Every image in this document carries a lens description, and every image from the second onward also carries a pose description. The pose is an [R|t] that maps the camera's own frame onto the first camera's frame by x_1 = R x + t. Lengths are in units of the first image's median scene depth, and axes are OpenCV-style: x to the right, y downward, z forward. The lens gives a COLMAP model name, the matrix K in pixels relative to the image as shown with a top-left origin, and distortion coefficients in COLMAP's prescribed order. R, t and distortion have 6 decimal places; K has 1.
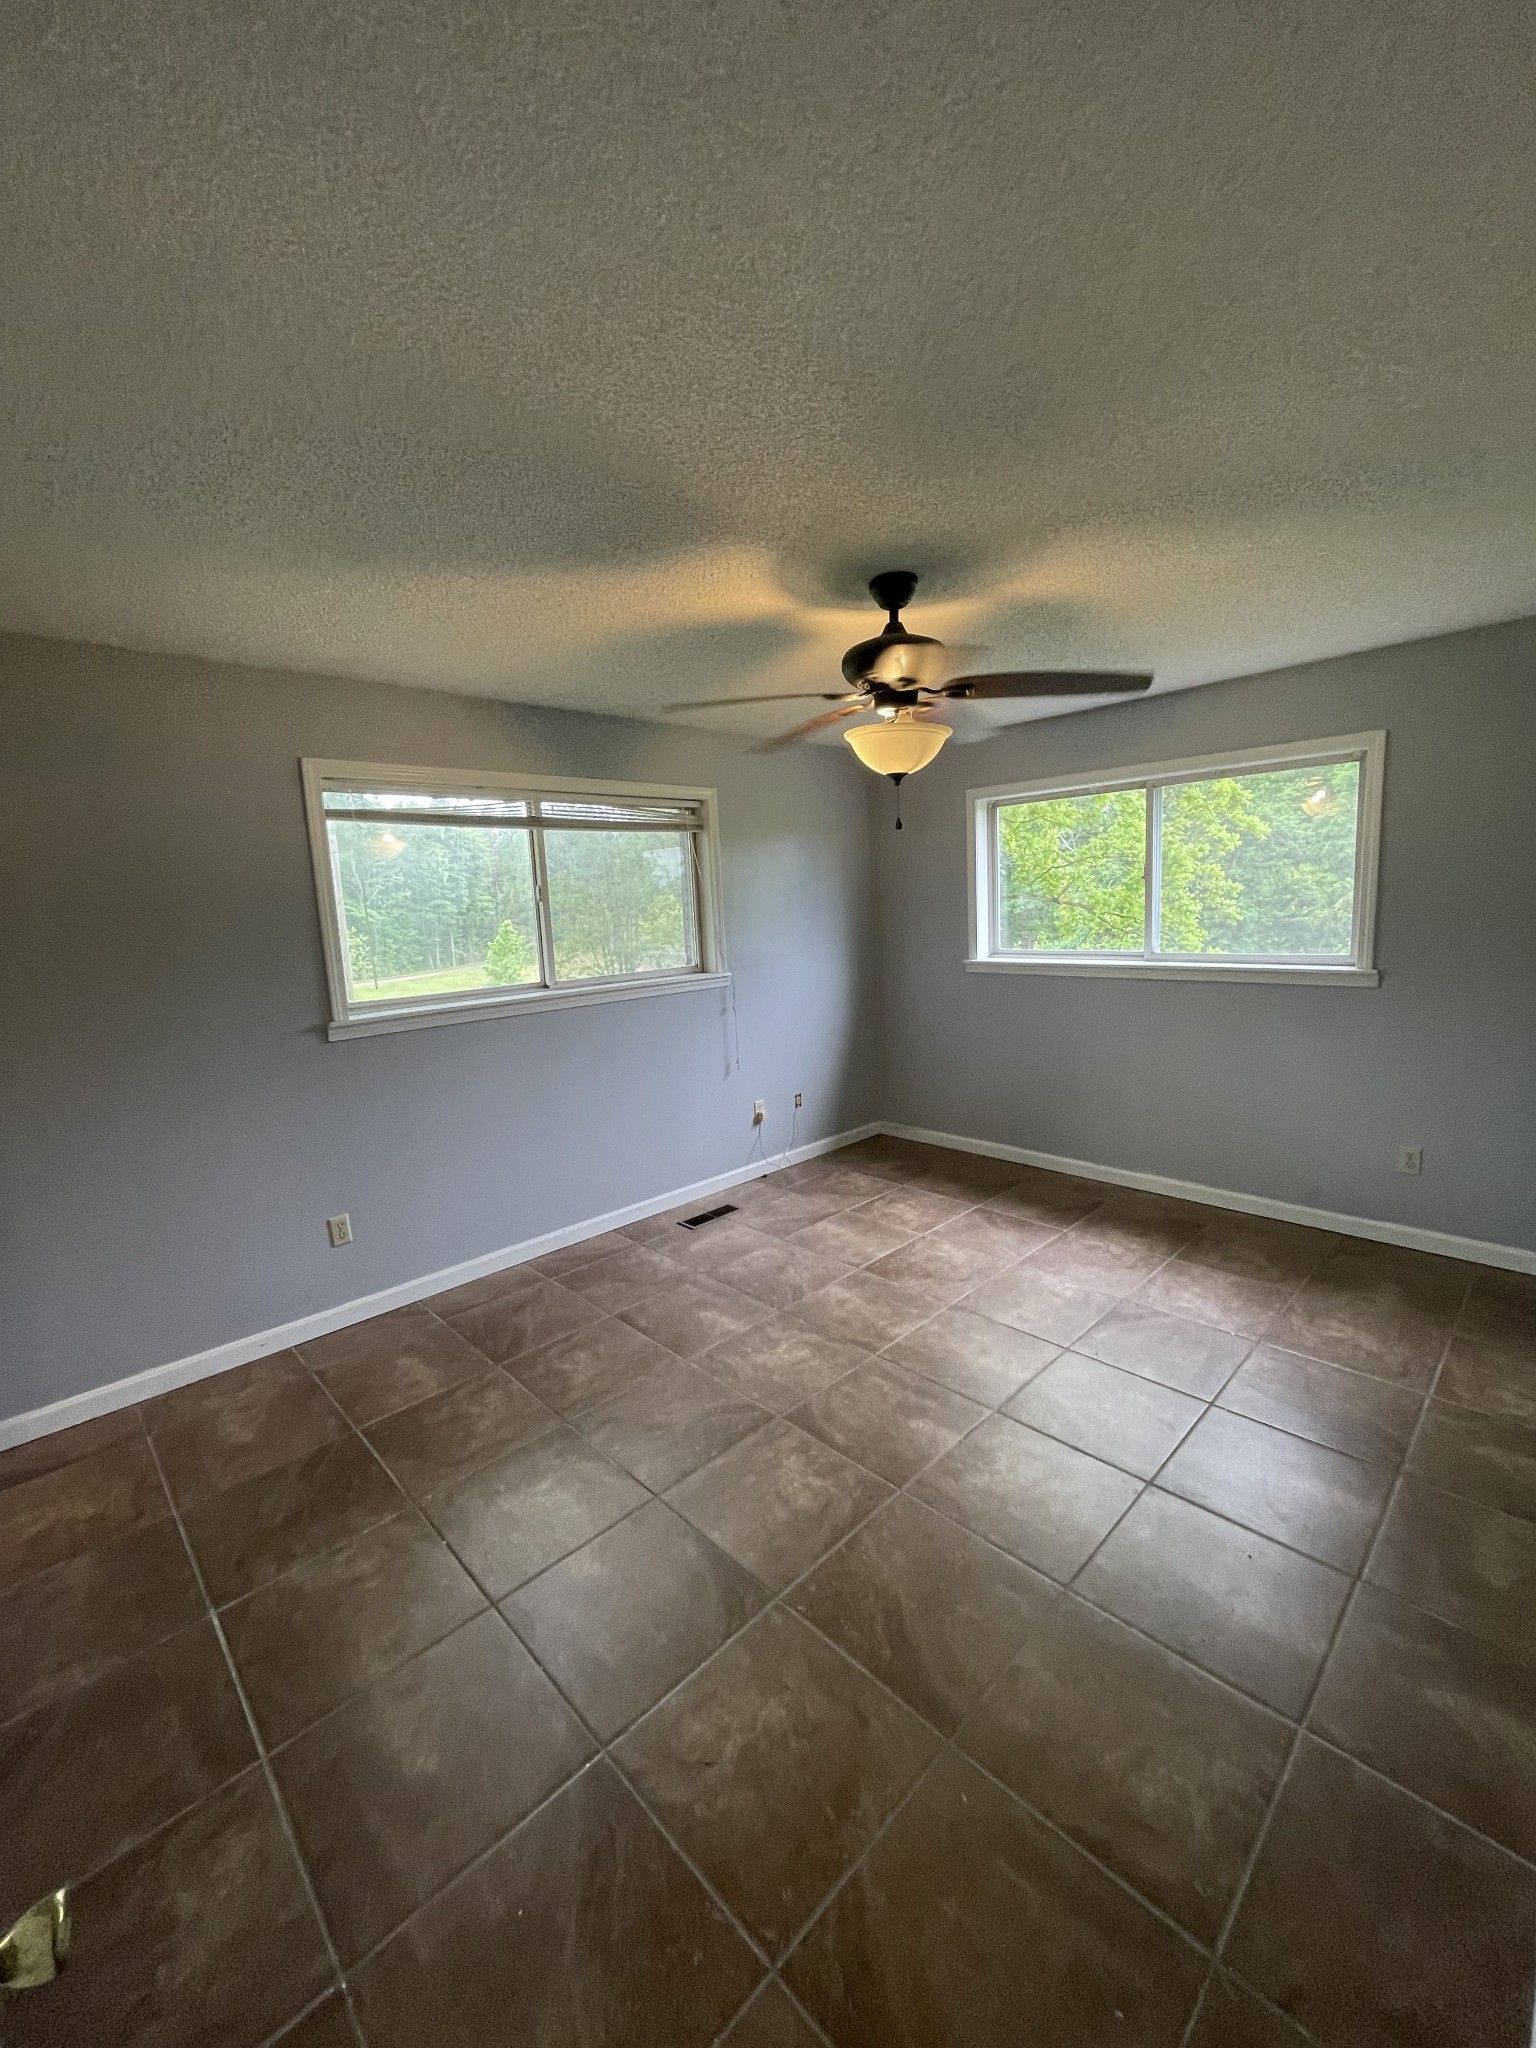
lens RADIAL K [[823.7, 0, 770.4], [0, 823.7, 1022.2], [0, 0, 1]] dist [-0.000810, -0.000106]
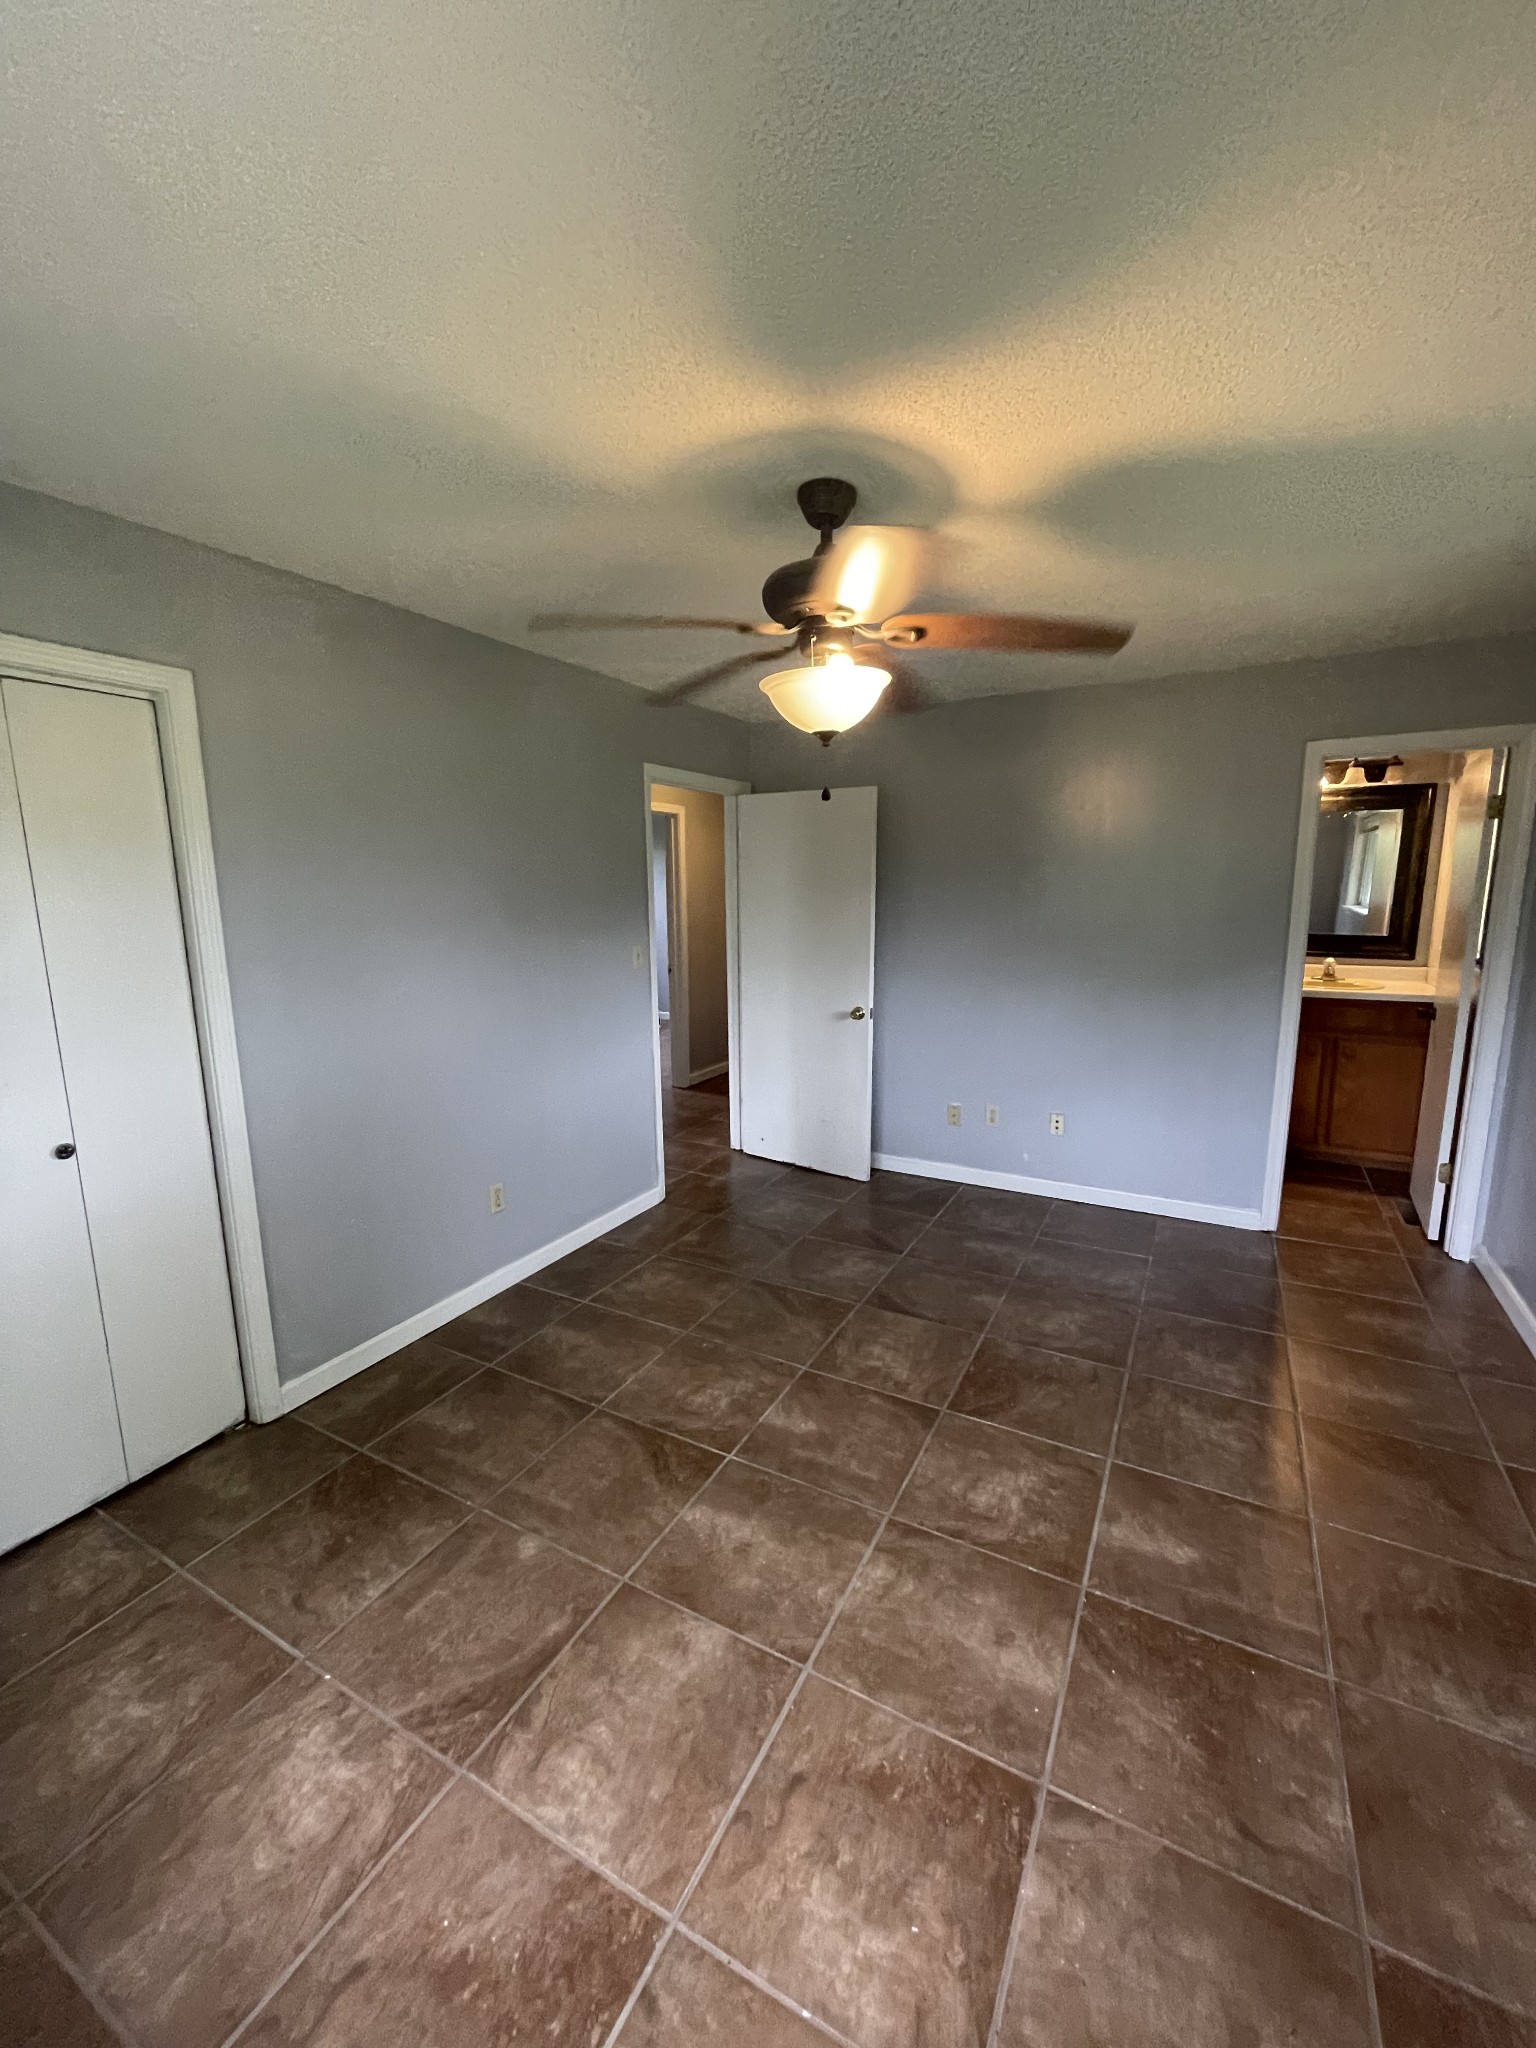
lens RADIAL K [[823.7, 0, 770.2], [0, 823.7, 1023.3], [0, 0, 1]] dist [-0.000810, -0.000106]
pose [[-0.953477, 0.104593, -0.282741, 0.372641], [0.008824, 0.947166, 0.320622, -0.231808], [0.301338, 0.303211, -0.904024, 1.439592]]
